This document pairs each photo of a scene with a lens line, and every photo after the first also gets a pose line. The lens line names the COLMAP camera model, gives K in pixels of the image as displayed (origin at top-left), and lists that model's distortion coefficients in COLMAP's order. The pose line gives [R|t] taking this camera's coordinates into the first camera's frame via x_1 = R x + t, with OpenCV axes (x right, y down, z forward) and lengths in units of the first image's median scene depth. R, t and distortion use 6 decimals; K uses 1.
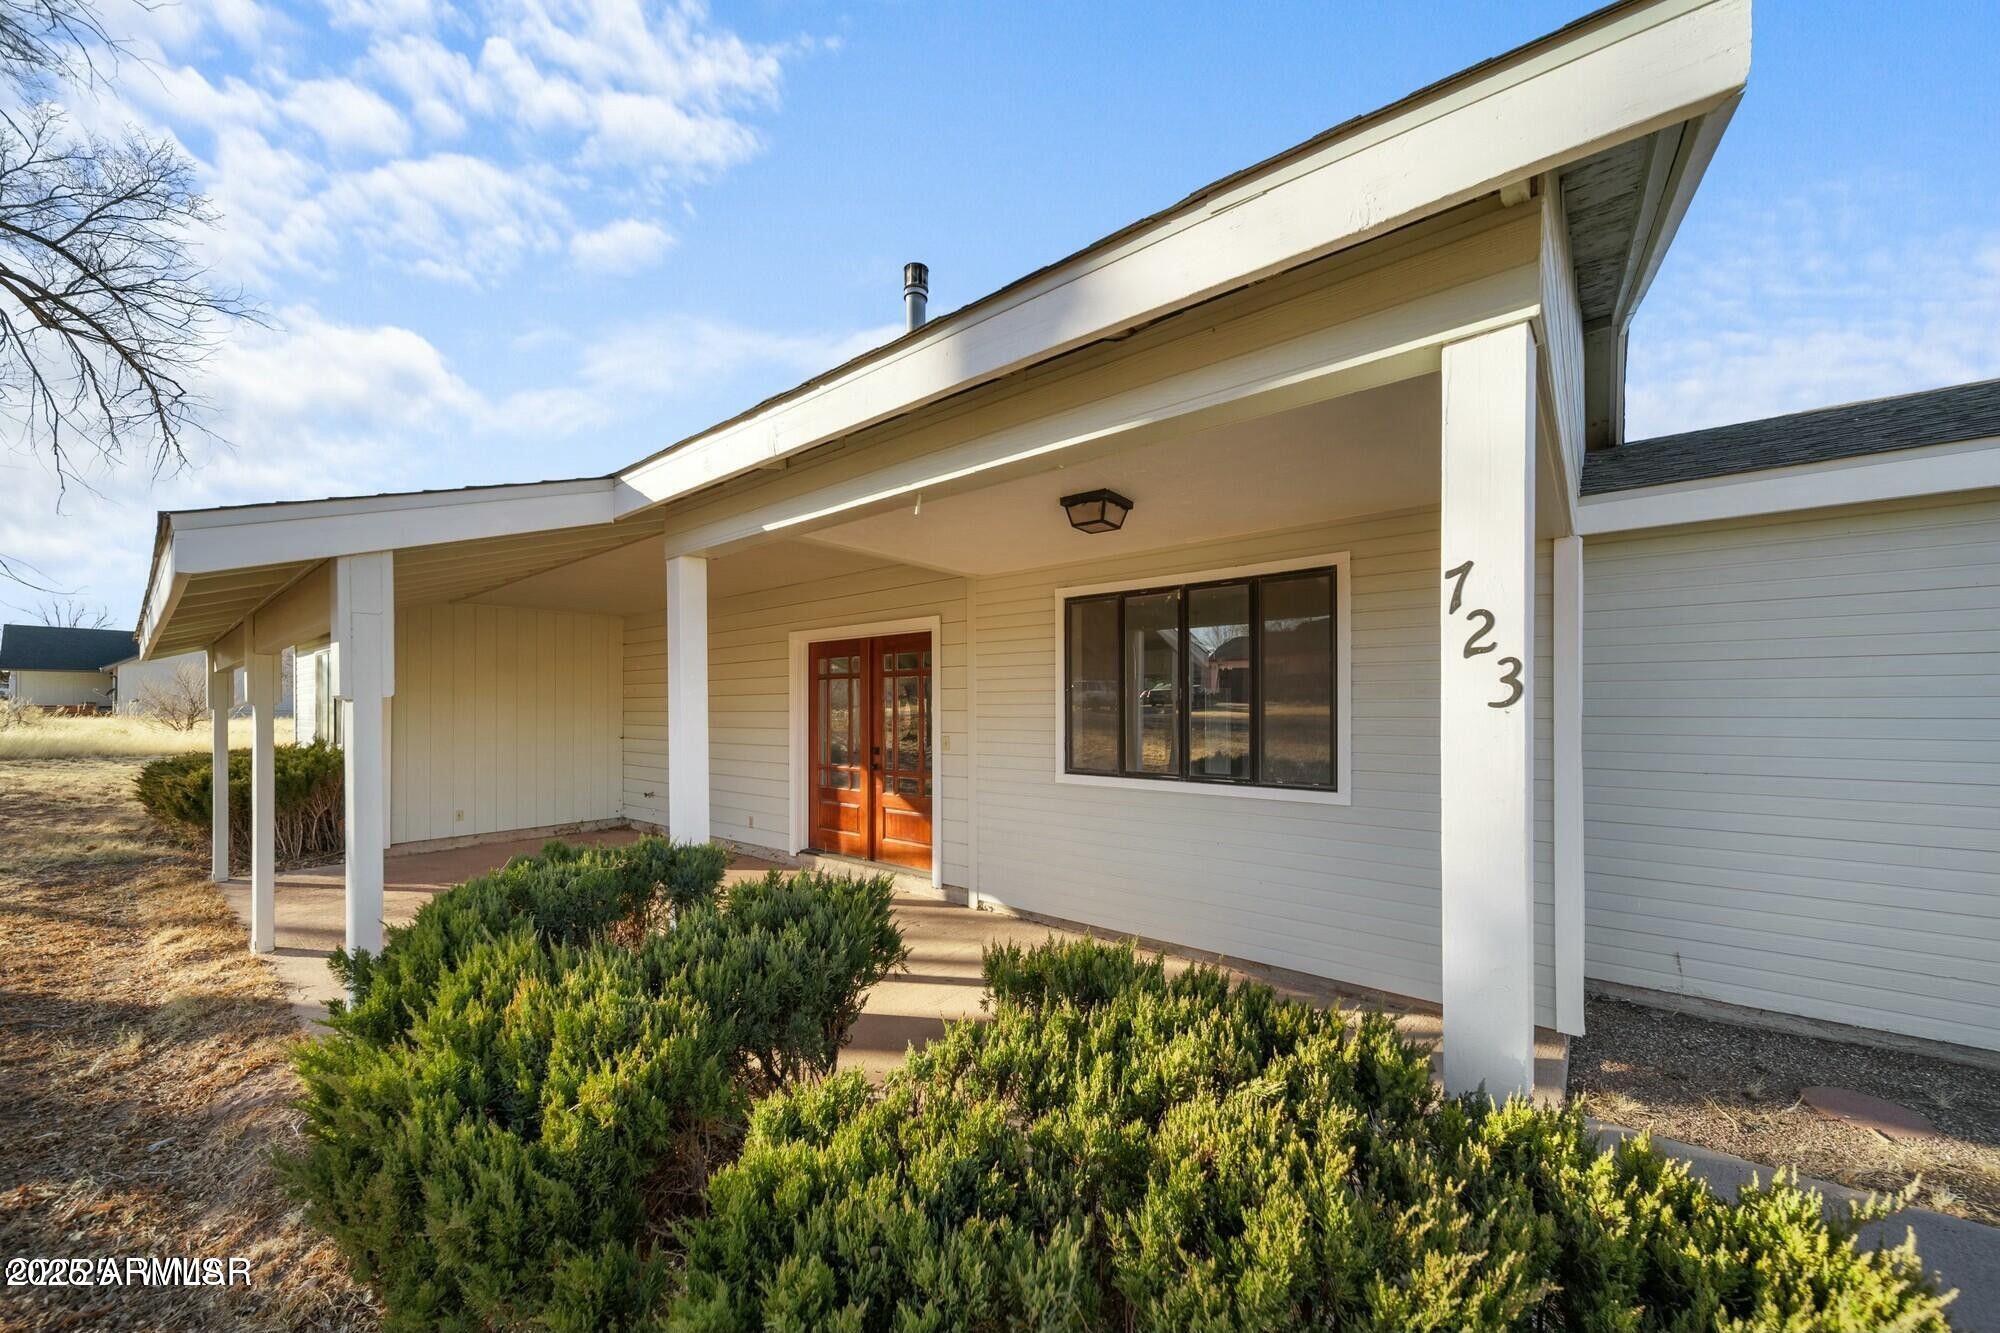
lens RADIAL K [[728.3, 0, 1004.4], [0, 728.3, 689.8], [0, 0, 1]] dist [0.000234, -0.000147]
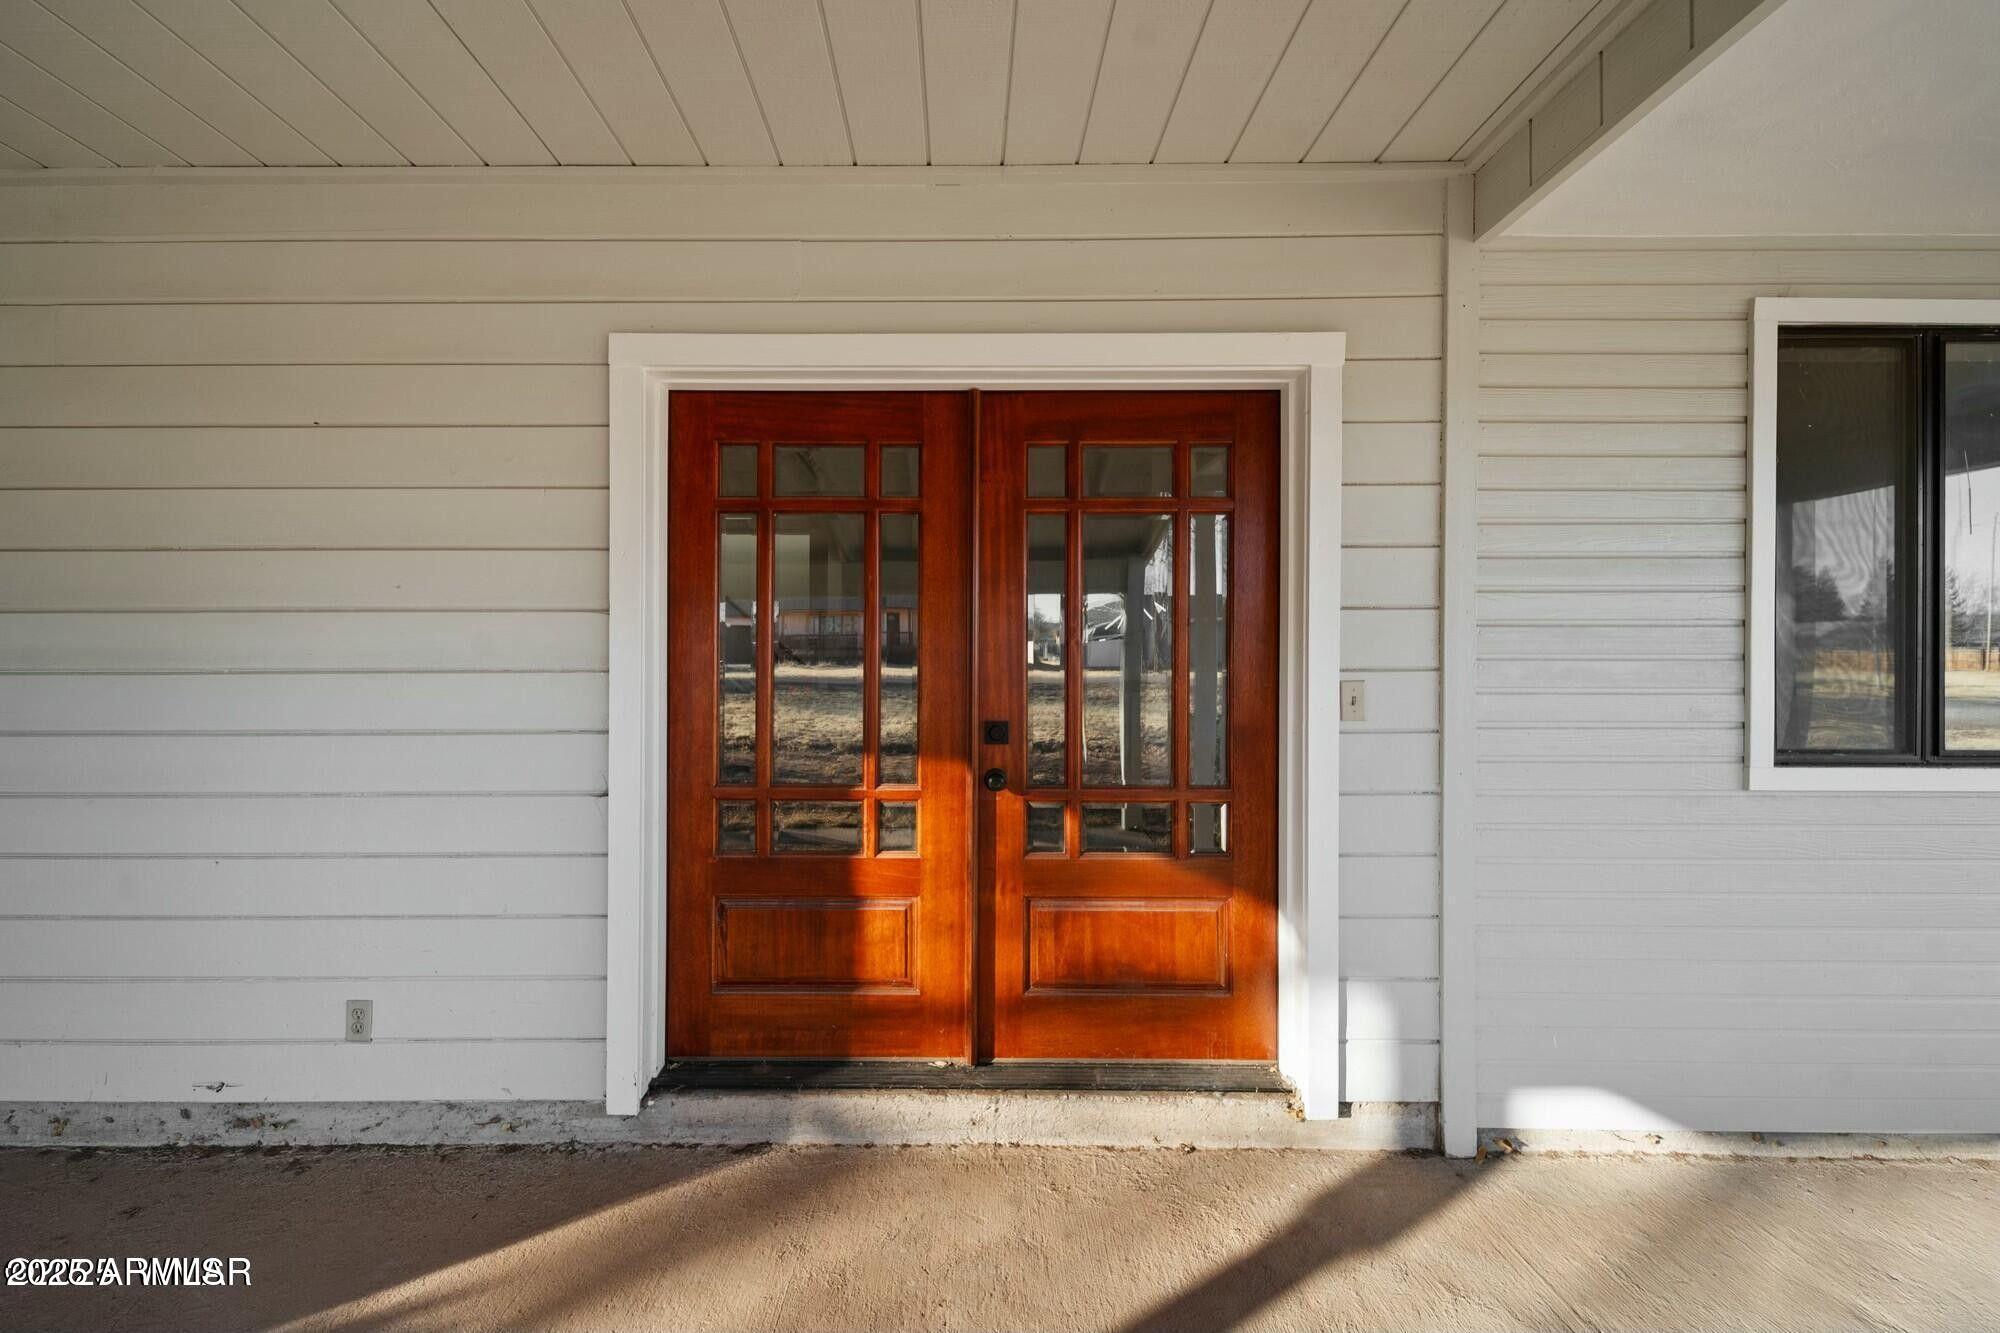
lens RADIAL K [[719.5, 0, 986.0], [0, 719.5, 666.9], [0, 0, 1]] dist [0.002407, -0.000058]
pose [[0.769831, 0.007725, 0.638201, -0.429393], [-0.020692, 0.999703, 0.012859, 0.054554], [-0.637912, -0.023105, 0.769763, 0.825909]]
